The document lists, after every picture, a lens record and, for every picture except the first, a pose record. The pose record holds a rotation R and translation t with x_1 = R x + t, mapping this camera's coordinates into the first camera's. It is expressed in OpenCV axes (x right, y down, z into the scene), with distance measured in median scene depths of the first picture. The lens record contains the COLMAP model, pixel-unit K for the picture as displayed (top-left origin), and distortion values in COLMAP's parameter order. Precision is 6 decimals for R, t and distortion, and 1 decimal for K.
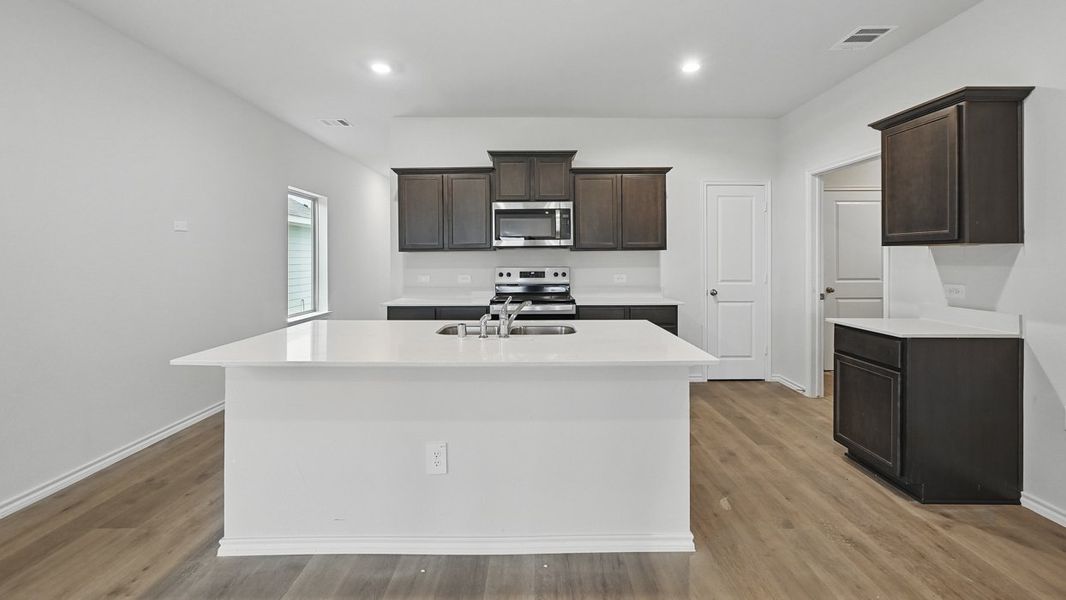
lens RADIAL K [[424.0, 0, 536.6], [0, 424.0, 259.6], [0, 0, 1]] dist [-0.001524, 0.000339]
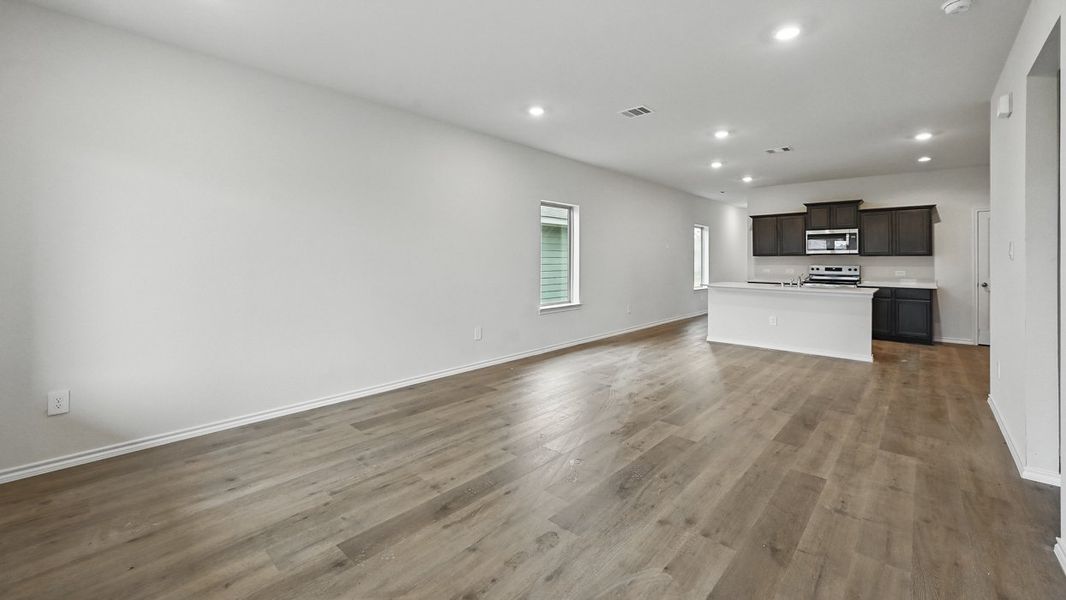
lens RADIAL K [[424.0, 0, 539.7], [0, 424.0, 255.3], [0, 0, 1]] dist [-0.001524, 0.000339]
pose [[0.742498, 0.000778, -0.669848, 0.282092], [-0.008795, 0.999924, -0.008588, 0.003009], [0.669790, 0.012269, 0.742449, -1.214285]]
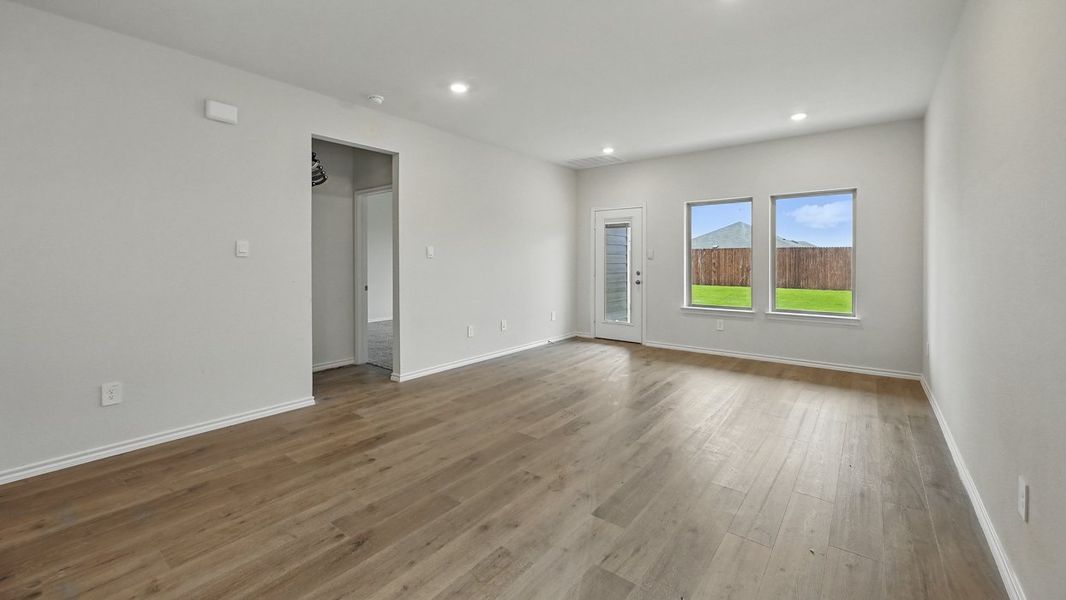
lens RADIAL K [[424.0, 0, 537.7], [0, 424.0, 263.6], [0, 0, 1]] dist [-0.001524, 0.000339]
pose [[-0.782353, -0.000659, 0.622835, -0.557437], [0.004968, 0.999961, 0.007299, 0.007254], [-0.622815, 0.008805, -0.782319, 0.131396]]
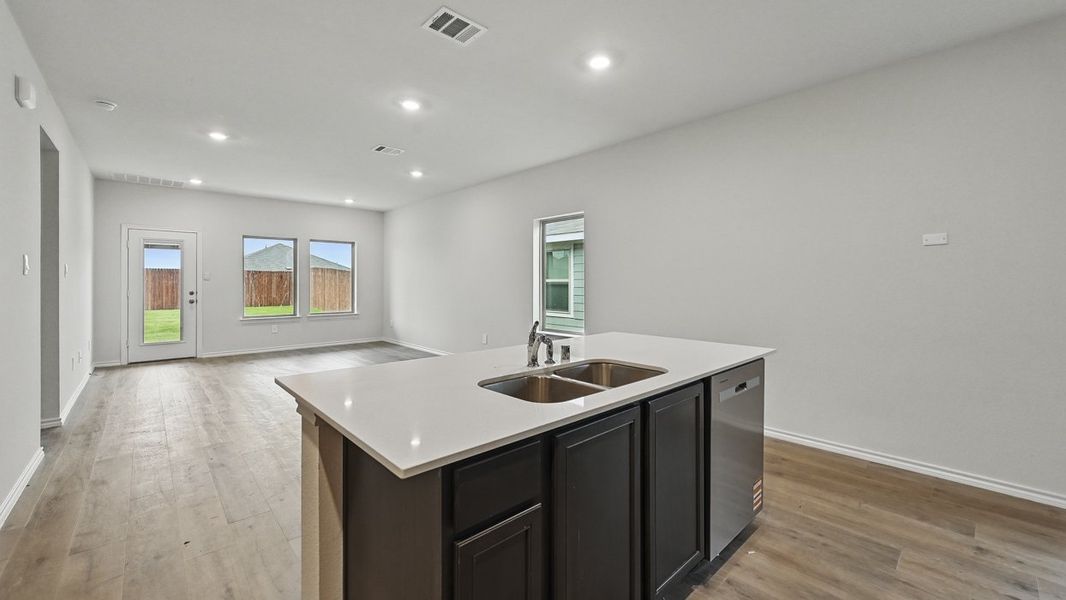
lens RADIAL K [[424.0, 0, 541.6], [0, 424.0, 278.7], [0, 0, 1]] dist [-0.001524, 0.000339]
pose [[-0.731217, -0.004587, -0.682129, 0.262311], [-0.001073, 0.999984, -0.005574, 0.006519], [0.682144, -0.003344, -0.731210, 0.865451]]
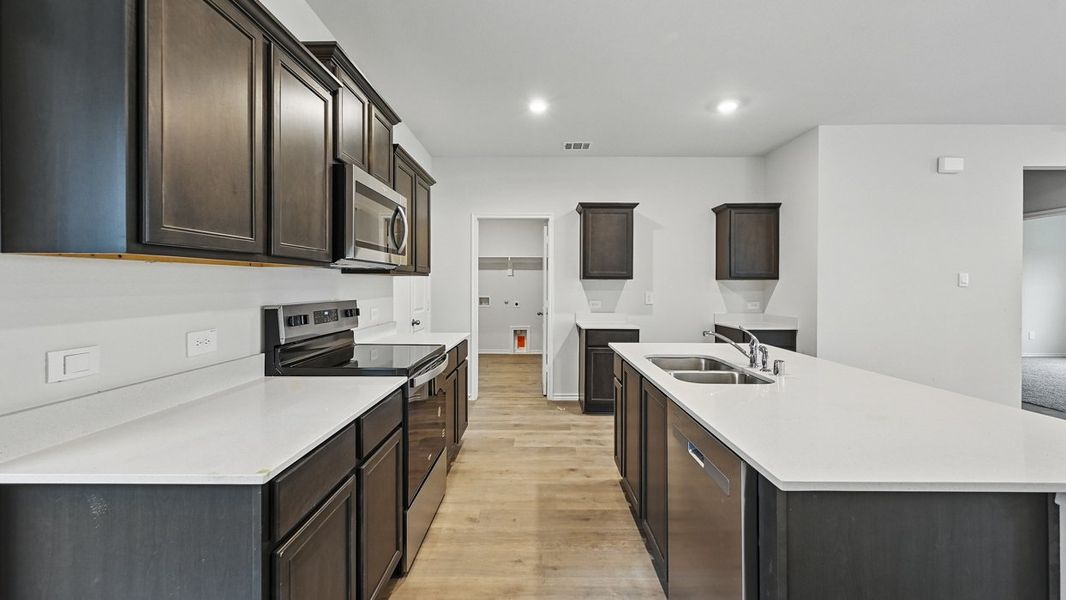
lens RADIAL K [[424.0, 0, 535.2], [0, 424.0, 288.1], [0, 0, 1]] dist [-0.001524, 0.000339]
pose [[0.017269, -0.002052, 0.999849, -0.559528], [-0.001128, 0.999997, 0.002071, -0.000330], [-0.999850, -0.001164, 0.017266, 0.783865]]
